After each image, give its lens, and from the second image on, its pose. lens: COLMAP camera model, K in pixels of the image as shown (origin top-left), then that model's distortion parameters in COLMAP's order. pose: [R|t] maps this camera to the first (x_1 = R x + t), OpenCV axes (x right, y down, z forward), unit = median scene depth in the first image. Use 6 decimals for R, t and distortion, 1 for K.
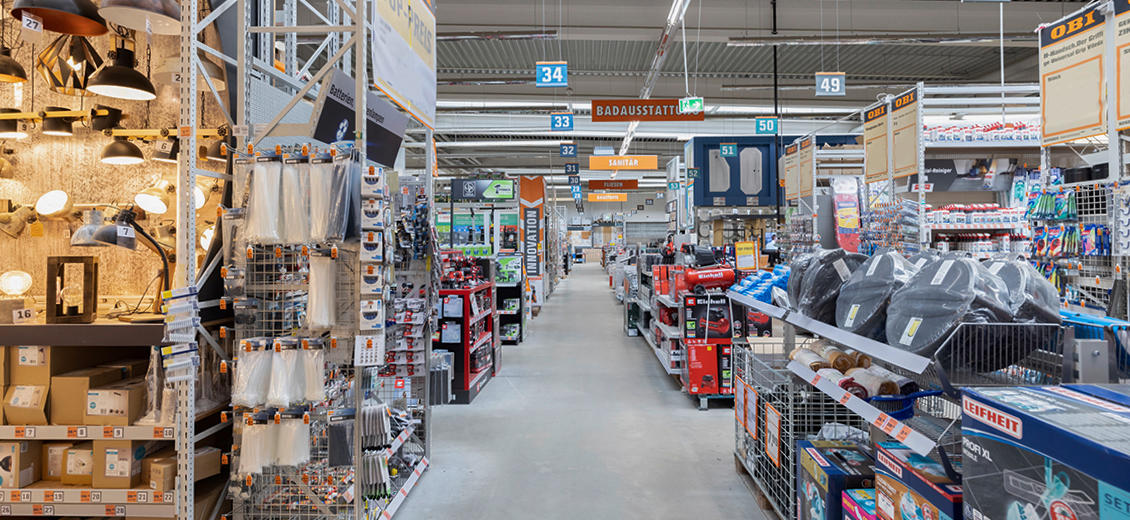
lens RADIAL K [[546.4, 0, 562.2], [0, 546.4, 231.5], [0, 0, 1]] dist [0.004383, -0.000107]
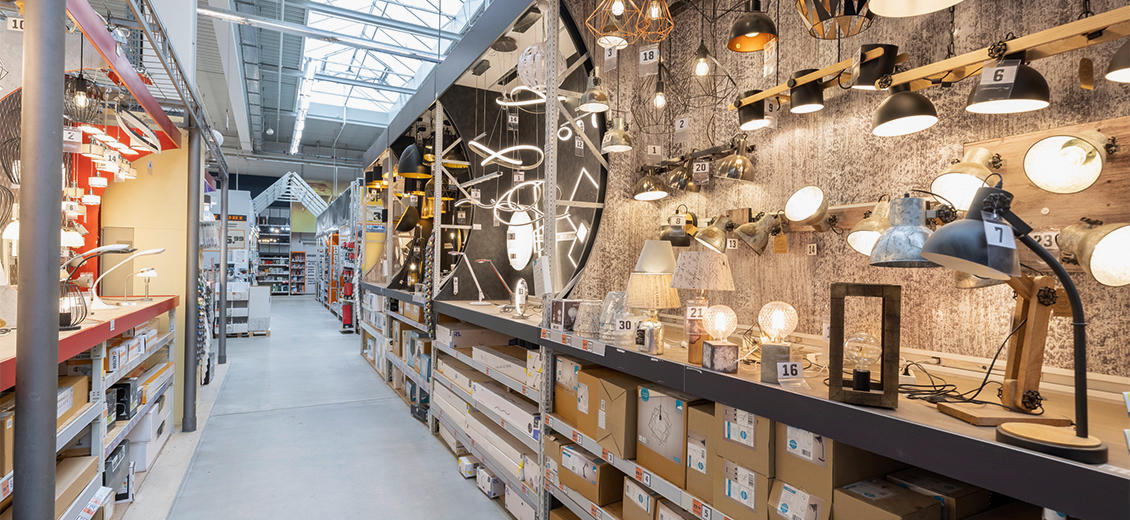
lens RADIAL K [[546.4, 0, 564.7], [0, 546.4, 259.6], [0, 0, 1]] dist [0.004383, -0.000107]
pose [[0.499424, 0.006454, -0.866333, -0.472074], [-0.001902, 0.999978, 0.006353, 0.014622], [0.866355, -0.001526, 0.499426, 0.381376]]
